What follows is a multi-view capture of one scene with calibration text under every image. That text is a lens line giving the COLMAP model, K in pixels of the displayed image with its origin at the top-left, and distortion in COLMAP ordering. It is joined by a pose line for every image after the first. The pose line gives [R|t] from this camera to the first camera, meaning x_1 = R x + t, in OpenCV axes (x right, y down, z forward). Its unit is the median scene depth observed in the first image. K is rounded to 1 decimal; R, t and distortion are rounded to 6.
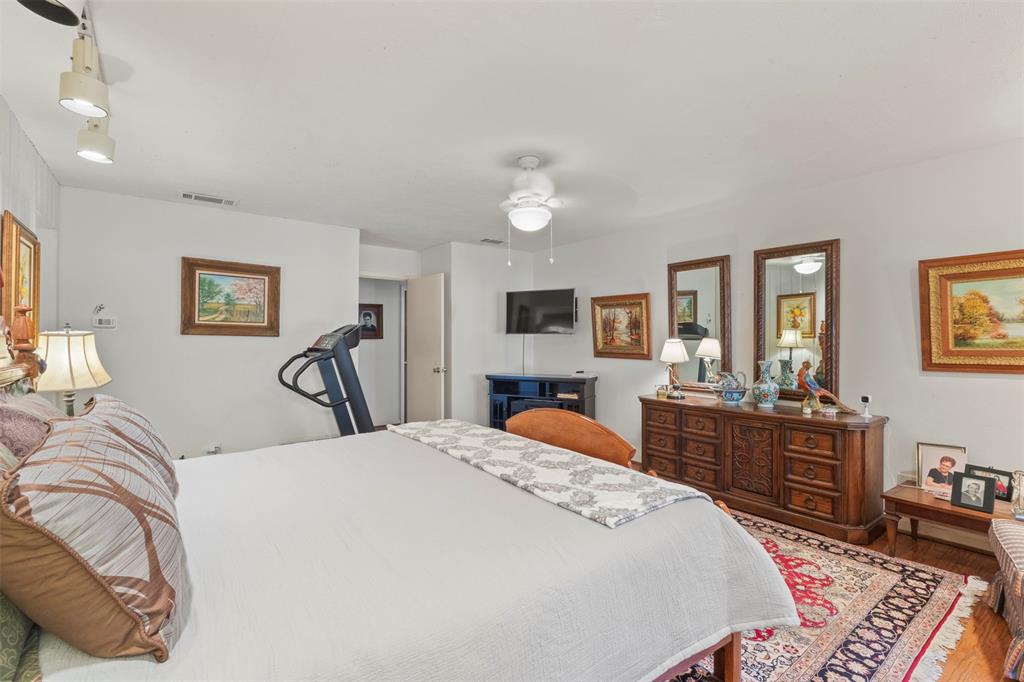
lens RADIAL K [[475.0, 0, 502.9], [0, 475.0, 335.9], [0, 0, 1]] dist [-0.000718, 0.002091]
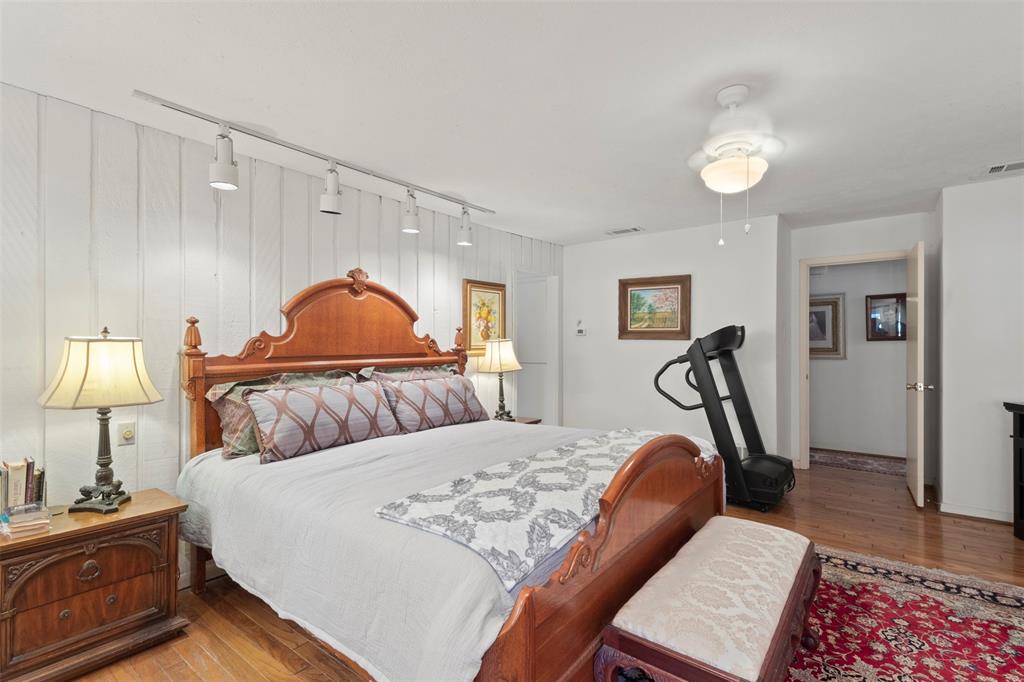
lens RADIAL K [[475.0, 0, 509.5], [0, 475.0, 343.1], [0, 0, 1]] dist [-0.000718, 0.002091]
pose [[0.260477, -0.001641, -0.965479, 0.488710], [0.013820, 0.999902, 0.002029, 0.001083], [0.965381, -0.013871, 0.260474, 0.359852]]
